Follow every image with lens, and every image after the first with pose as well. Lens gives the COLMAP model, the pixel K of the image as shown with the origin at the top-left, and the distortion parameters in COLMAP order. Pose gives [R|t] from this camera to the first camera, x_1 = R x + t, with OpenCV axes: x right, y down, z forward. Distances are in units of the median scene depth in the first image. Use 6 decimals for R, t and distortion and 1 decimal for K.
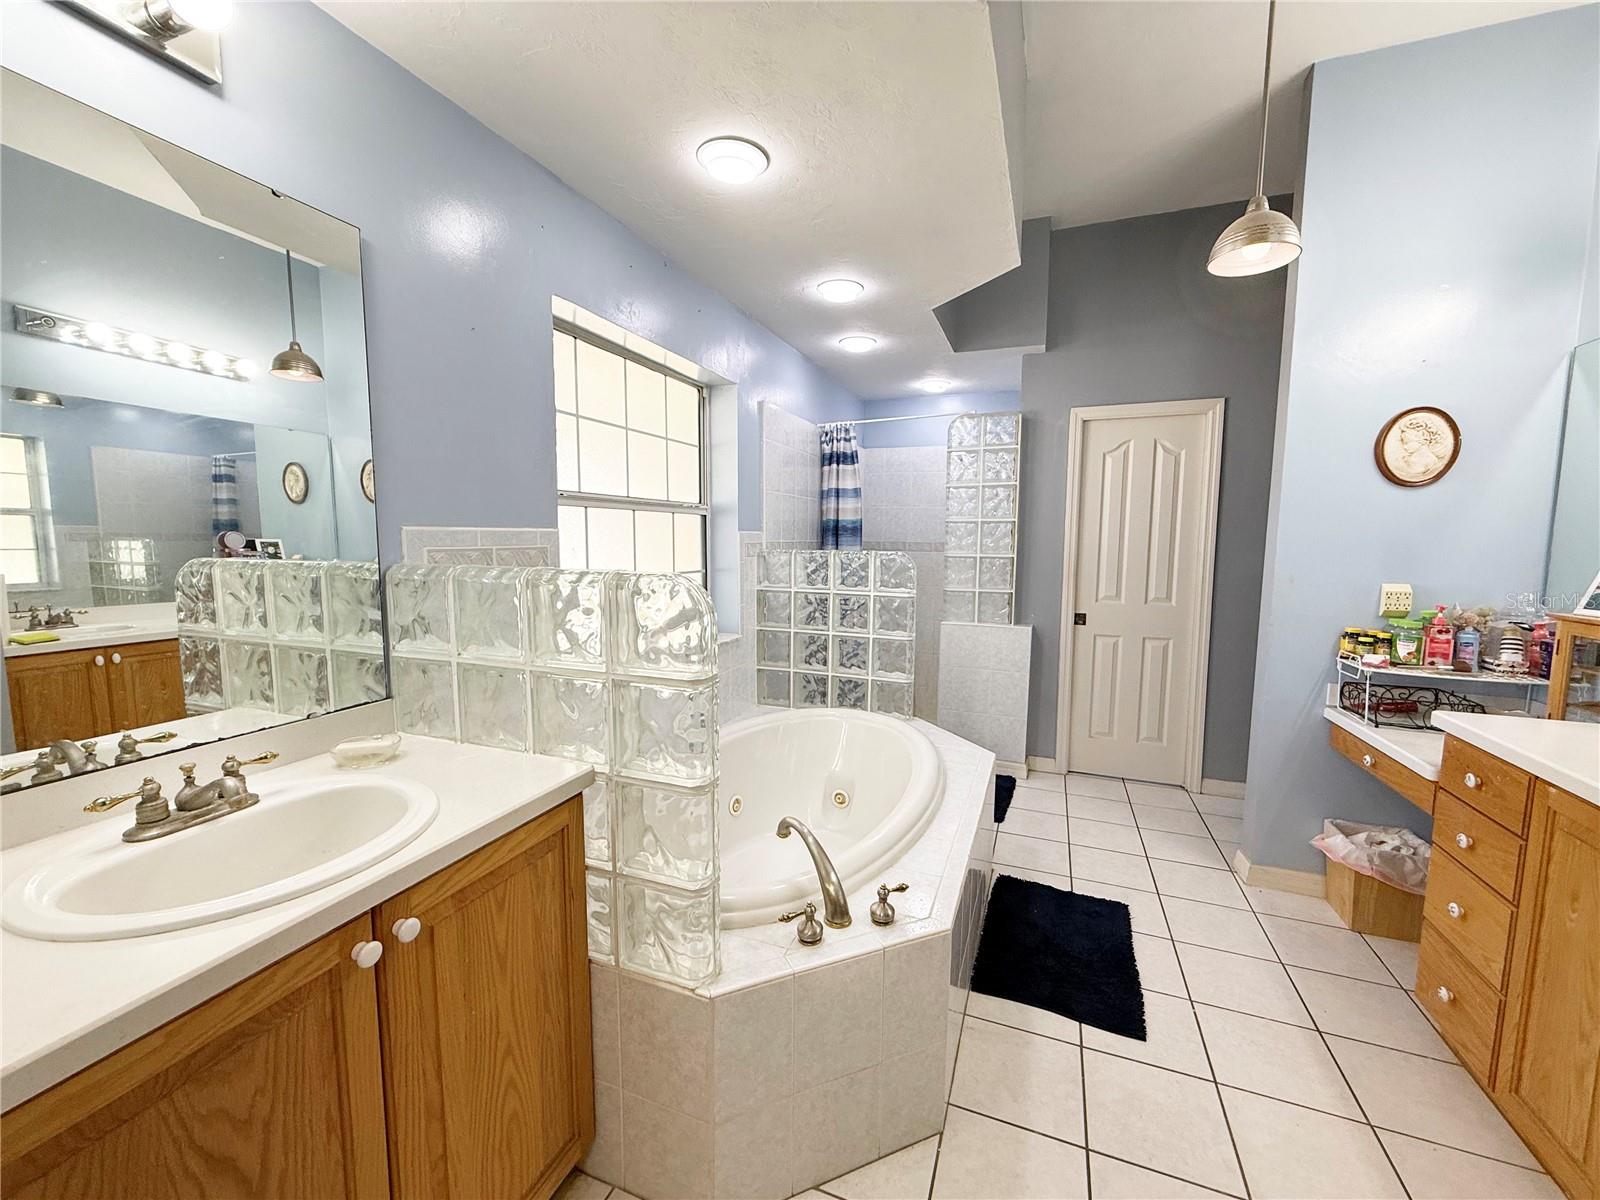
lens RADIAL K [[638.7, 0, 800.0], [0, 638.7, 600.0], [0, 0, 1]] dist [0.001715, -0.000046]
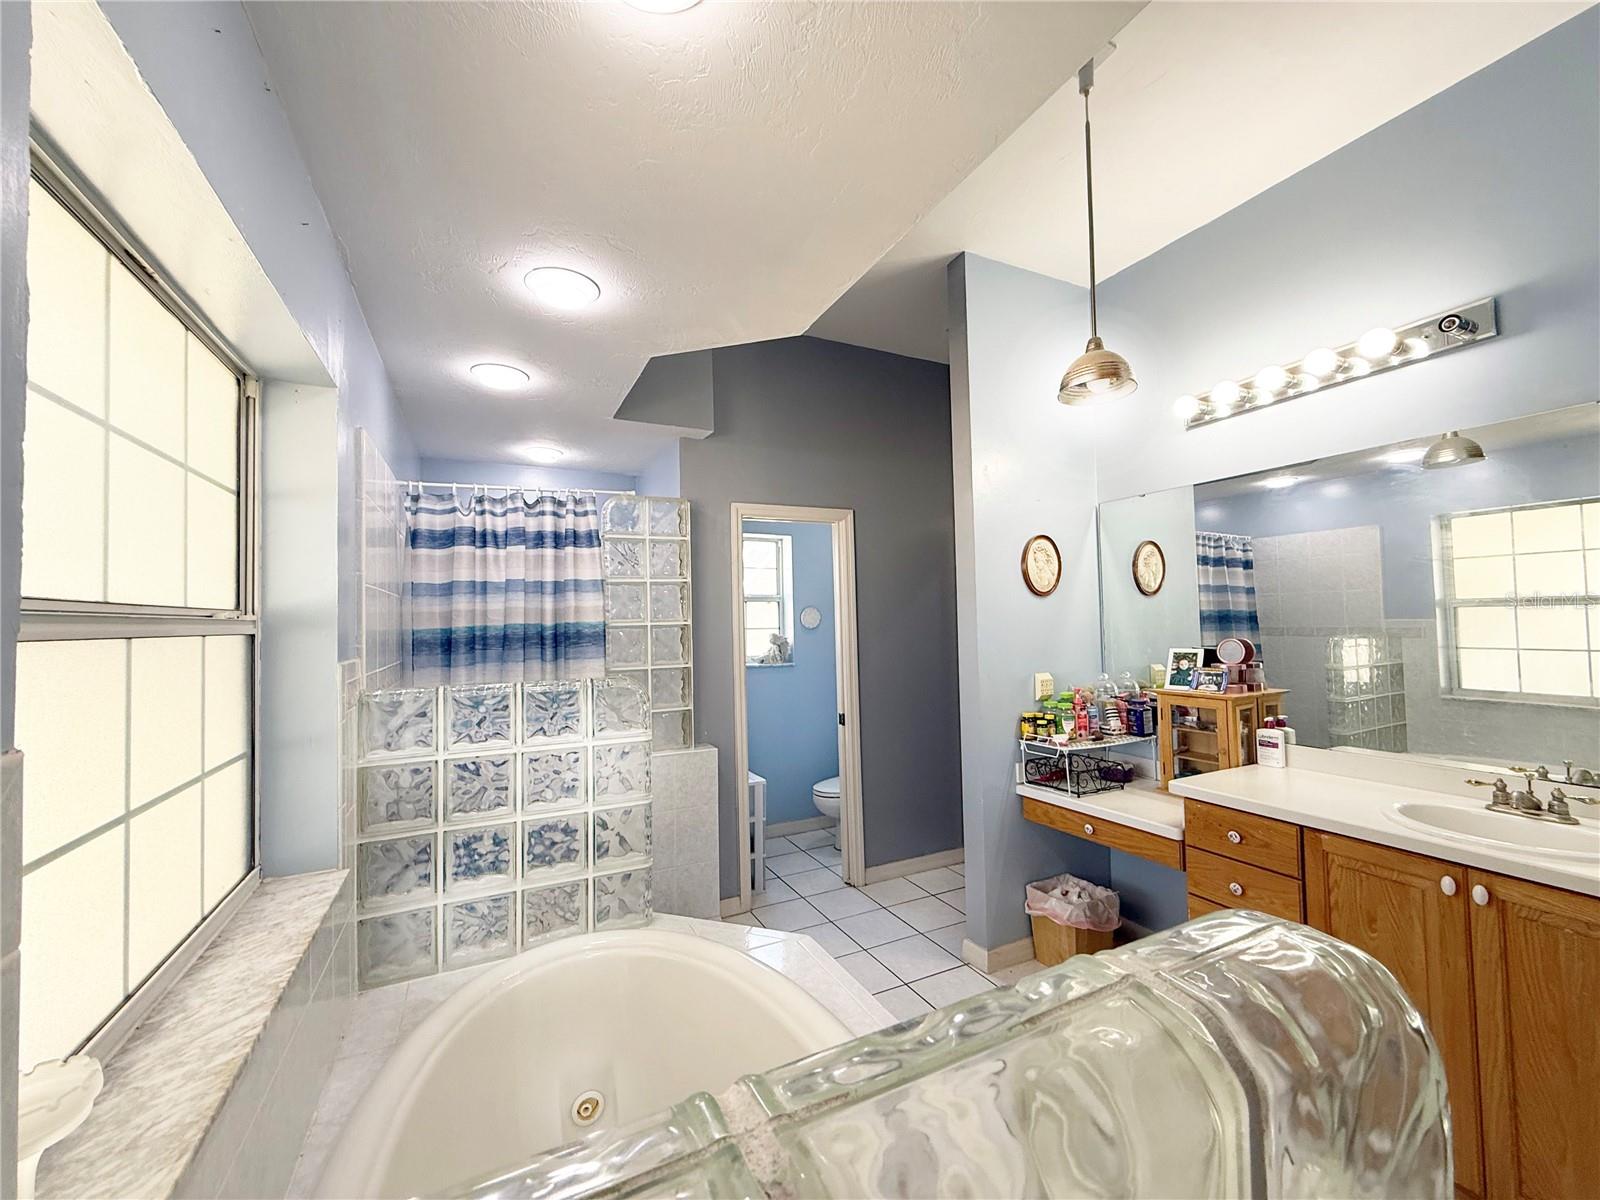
lens RADIAL K [[638.7, 0, 800.0], [0, 638.7, 600.0], [0, 0, 1]] dist [0.001715, -0.000046]
pose [[0.674256, 0.001832, 0.738495, -0.299011], [0.098078, 0.990917, -0.092004, -0.097686], [-0.731956, 0.134464, 0.667952, 0.496408]]
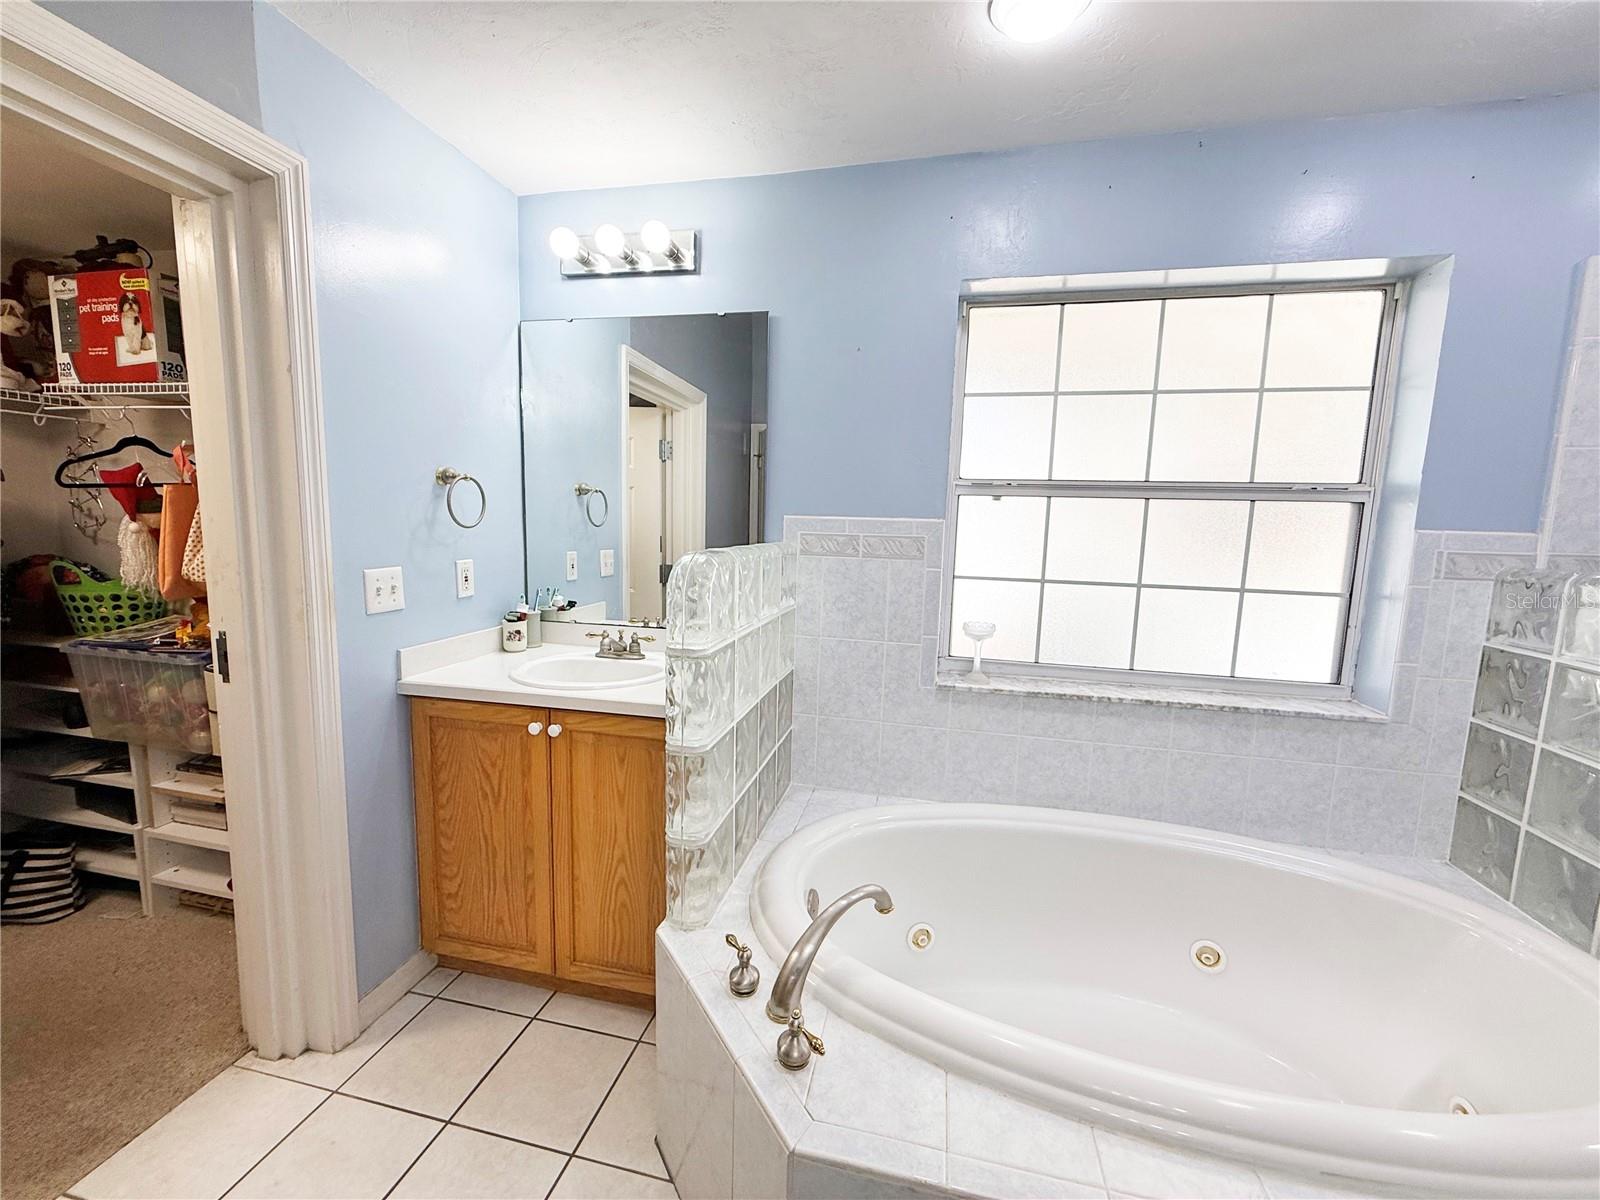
lens RADIAL K [[638.7, 0, 800.0], [0, 638.7, 600.0], [0, 0, 1]] dist [0.001715, -0.000046]
pose [[0.151952, 0.117648, -0.981361, 0.486265], [-0.125884, 0.987108, 0.098845, -0.047708], [0.980339, 0.108518, 0.164803, 0.526493]]
